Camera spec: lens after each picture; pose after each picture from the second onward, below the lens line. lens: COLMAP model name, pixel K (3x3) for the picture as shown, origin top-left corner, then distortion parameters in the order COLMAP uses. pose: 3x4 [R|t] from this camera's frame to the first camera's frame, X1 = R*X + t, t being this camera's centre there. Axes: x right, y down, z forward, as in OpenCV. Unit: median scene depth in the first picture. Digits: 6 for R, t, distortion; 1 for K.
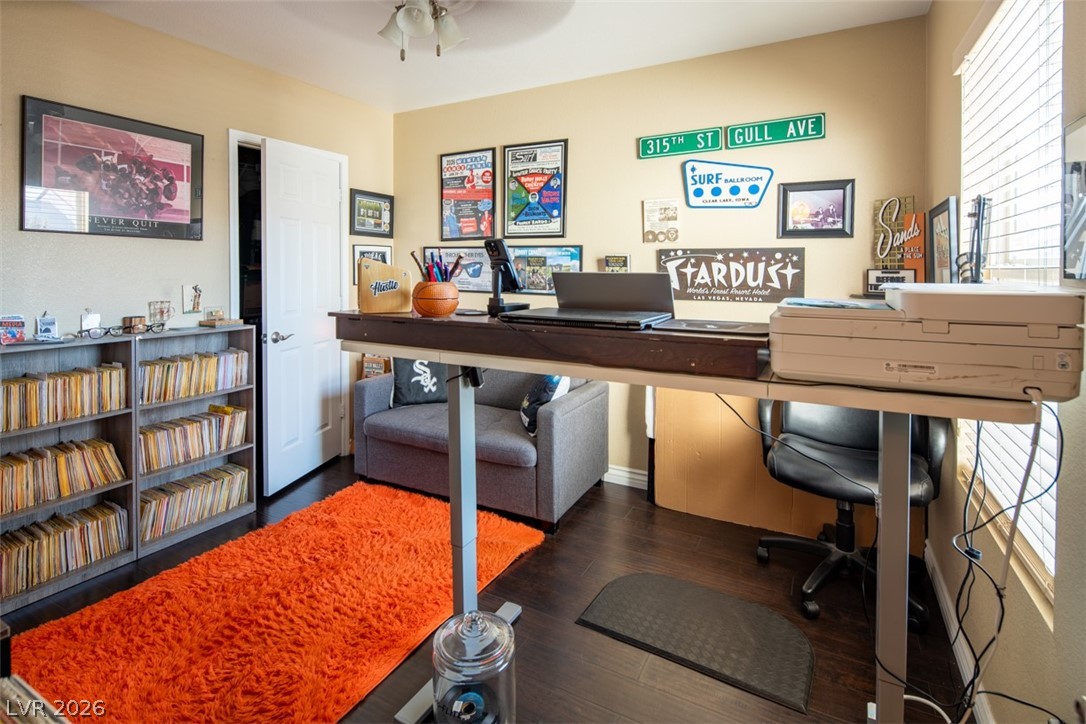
lens RADIAL K [[533.6, 0, 541.5], [0, 533.6, 358.1], [0, 0, 1]] dist [-0.000872, -0.000483]
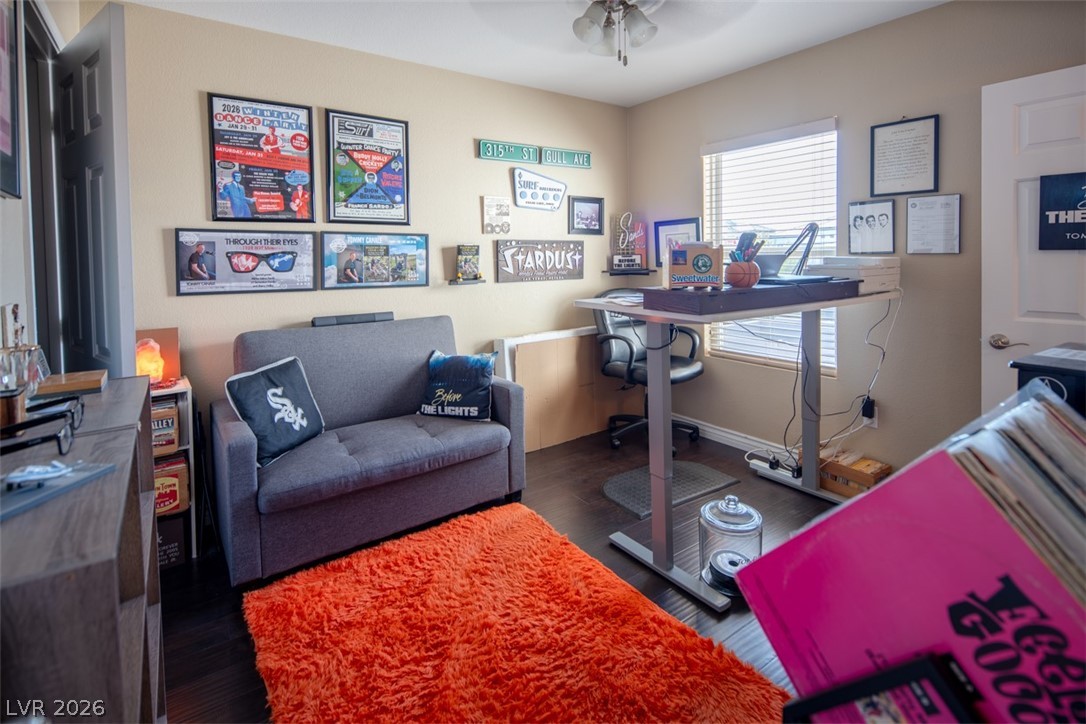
lens RADIAL K [[533.6, 0, 540.8], [0, 533.6, 363.4], [0, 0, 1]] dist [-0.000872, -0.000483]
pose [[0.408163, -0.188736, 0.893186, -0.761994], [0.166143, 0.977414, 0.130611, -0.069629], [-0.897663, 0.095086, 0.430302, 0.400412]]
